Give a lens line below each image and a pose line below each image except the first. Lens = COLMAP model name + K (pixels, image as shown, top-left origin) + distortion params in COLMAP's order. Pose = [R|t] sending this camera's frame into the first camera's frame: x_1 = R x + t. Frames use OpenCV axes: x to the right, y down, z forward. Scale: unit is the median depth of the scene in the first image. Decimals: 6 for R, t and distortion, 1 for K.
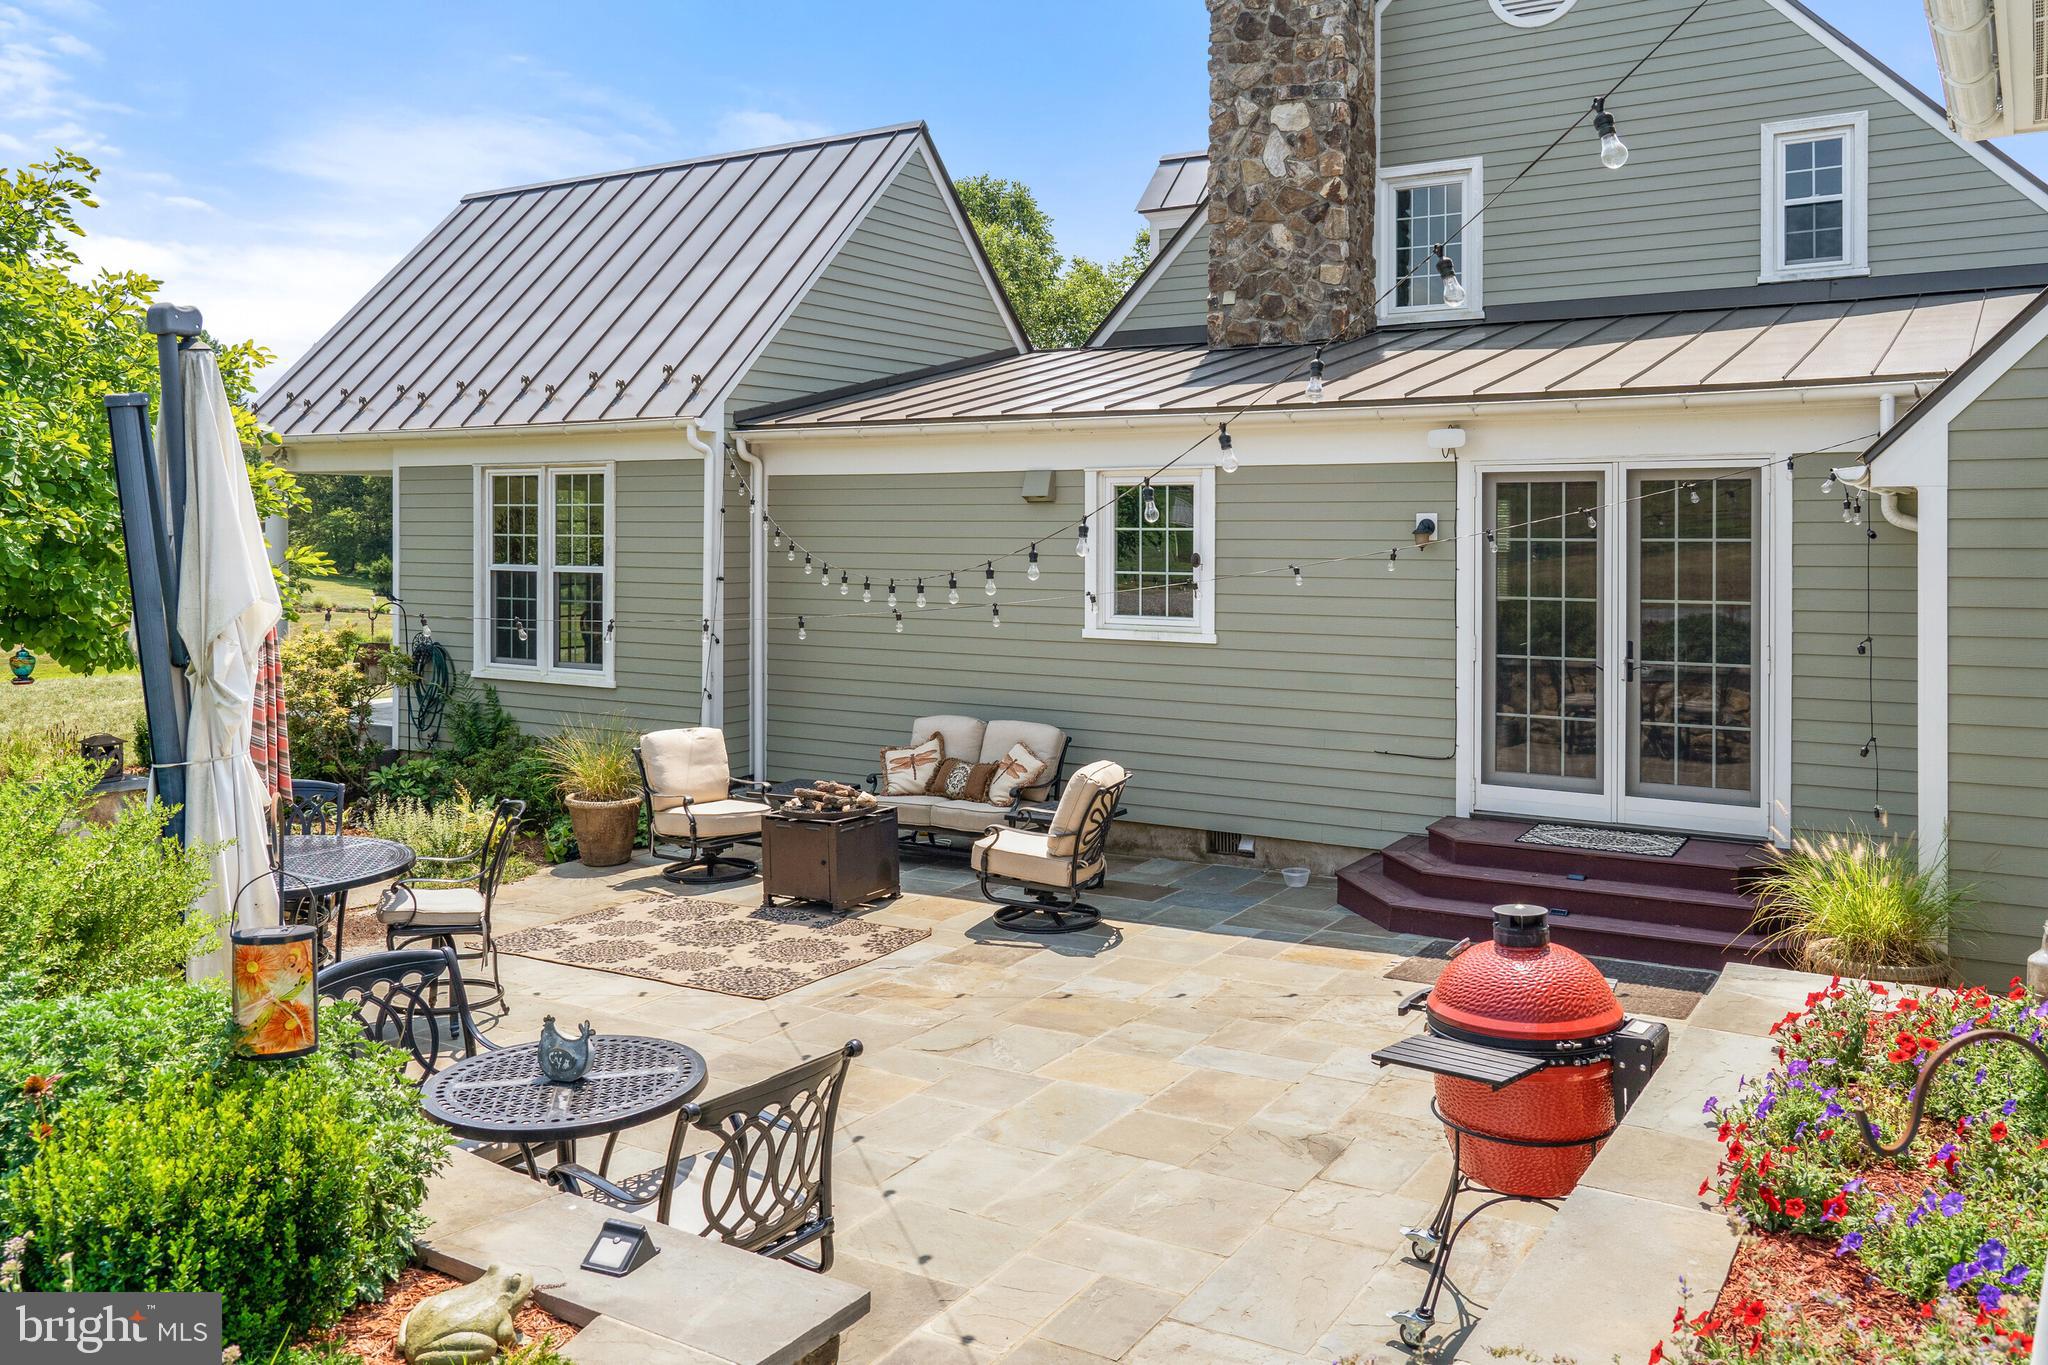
lens RADIAL K [[1654.4, 0, 1019.9], [0, 1654.4, 480.9], [0, 0, 1]] dist [0.010482, -0.002140]
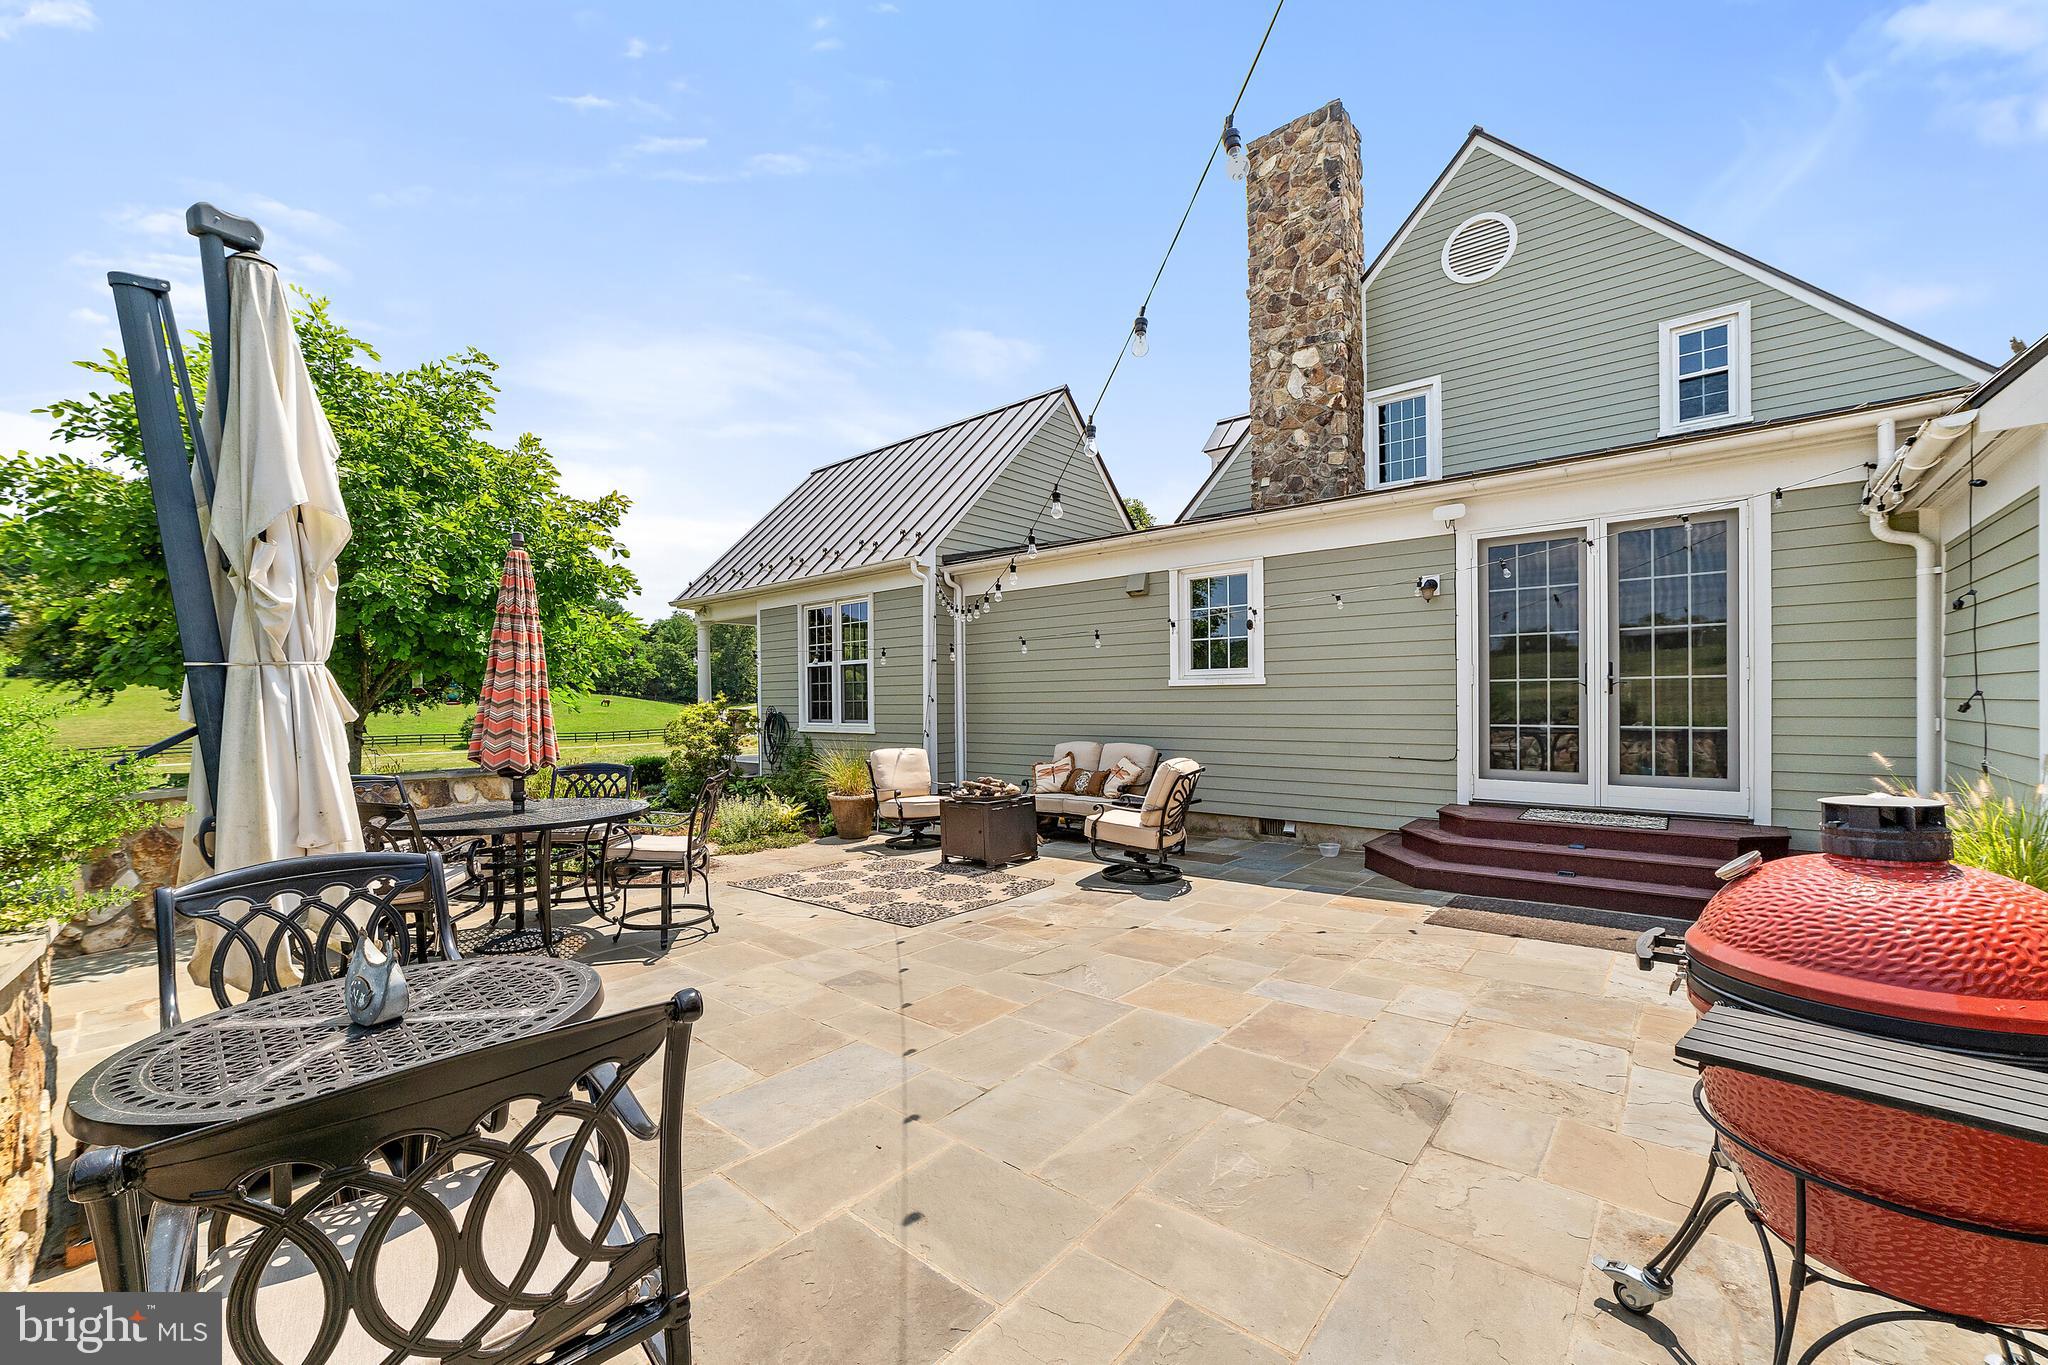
lens RADIAL K [[822.4, 0, 1028.2], [0, 822.4, 685.5], [0, 0, 1]] dist [-0.004490, 0.003916]
pose [[0.989988, -0.013191, -0.140531, 0.018810], [0.014519, 0.999859, 0.008431, 0.093404], [0.140400, -0.010387, 0.990040, 0.294678]]
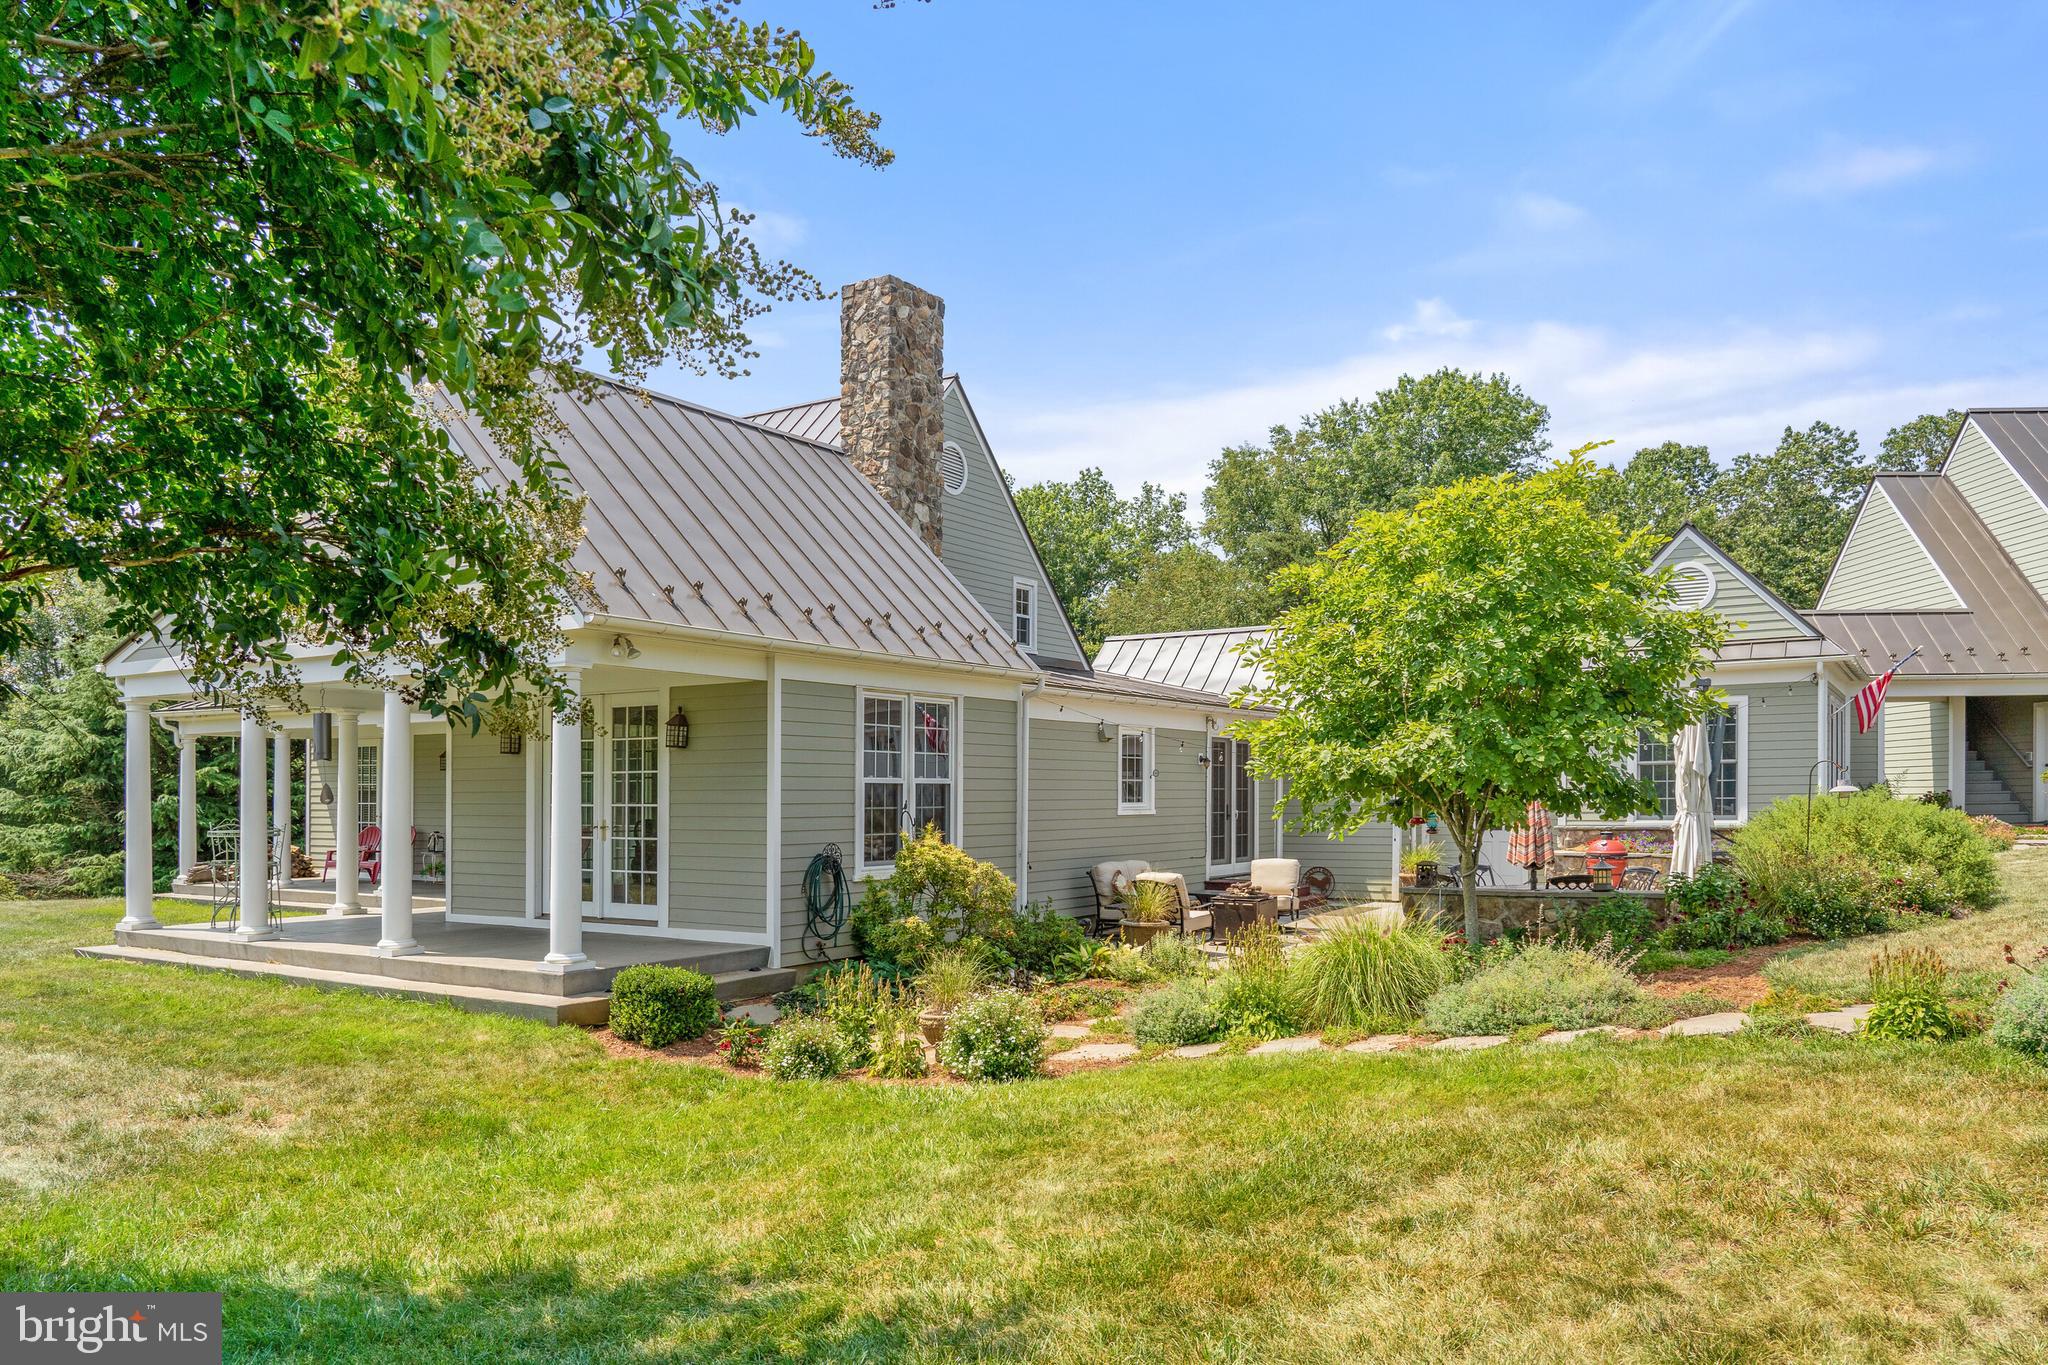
lens RADIAL K [[1460.2, 0, 1016.7], [0, 1460.2, 804.3], [0, 0, 1]] dist [0.013275, -0.012276]
pose [[0.002665, -0.005016, 0.999984, -1.751892], [-0.018737, 0.999812, 0.005065, 0.083145], [-0.999821, -0.018750, 0.002571, 1.212517]]
